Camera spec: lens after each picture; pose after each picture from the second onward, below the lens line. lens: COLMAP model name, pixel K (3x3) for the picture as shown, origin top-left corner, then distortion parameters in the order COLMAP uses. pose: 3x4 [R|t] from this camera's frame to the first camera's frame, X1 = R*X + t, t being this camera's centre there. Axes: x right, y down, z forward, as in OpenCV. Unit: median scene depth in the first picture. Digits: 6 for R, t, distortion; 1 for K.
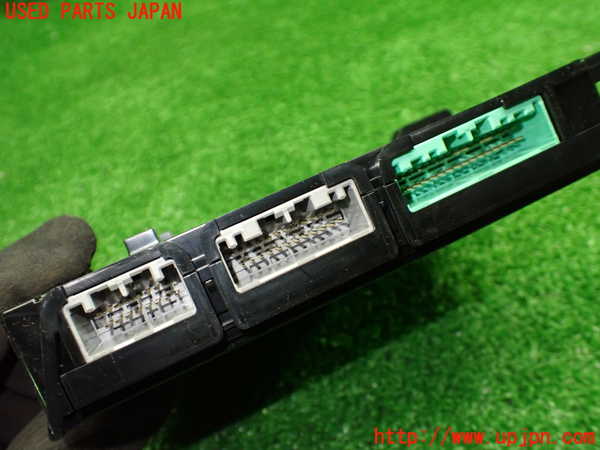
lens RADIAL K [[532.5, 0, 300.0], [0, 532.5, 225.0], [0, 0, 1]] dist [-0.036975, -0.013445]
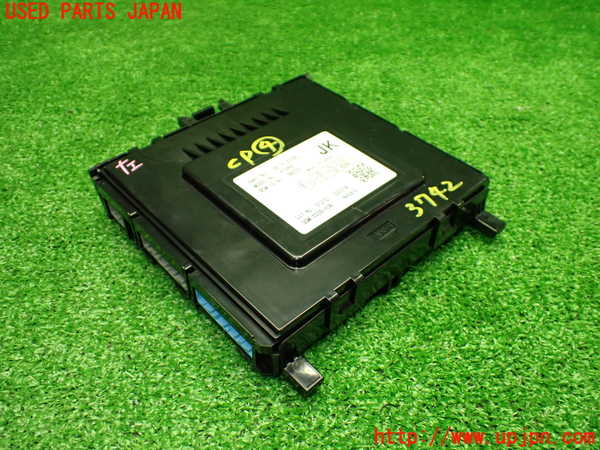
lens RADIAL K [[532.5, 0, 300.0], [0, 532.5, 225.0], [0, 0, 1]] dist [-0.036975, -0.013445]
pose [[0.970033, 0.216150, 0.110977, 0.007480], [-0.214243, 0.976351, -0.028978, 0.041216], [-0.114616, 0.004333, 0.993400, -0.079257]]
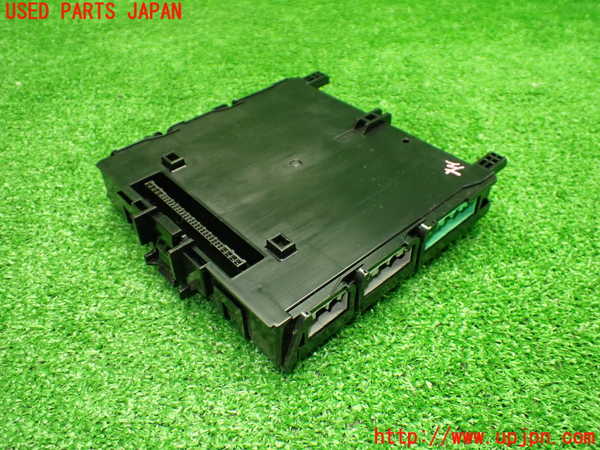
lens RADIAL K [[532.5, 0, 300.0], [0, 532.5, 225.0], [0, 0, 1]] dist [-0.036975, -0.013445]
pose [[0.975501, 0.195116, 0.101624, -0.045557], [-0.189780, 0.980000, -0.059857, 0.140731], [-0.111270, 0.039105, 0.993020, -0.139919]]
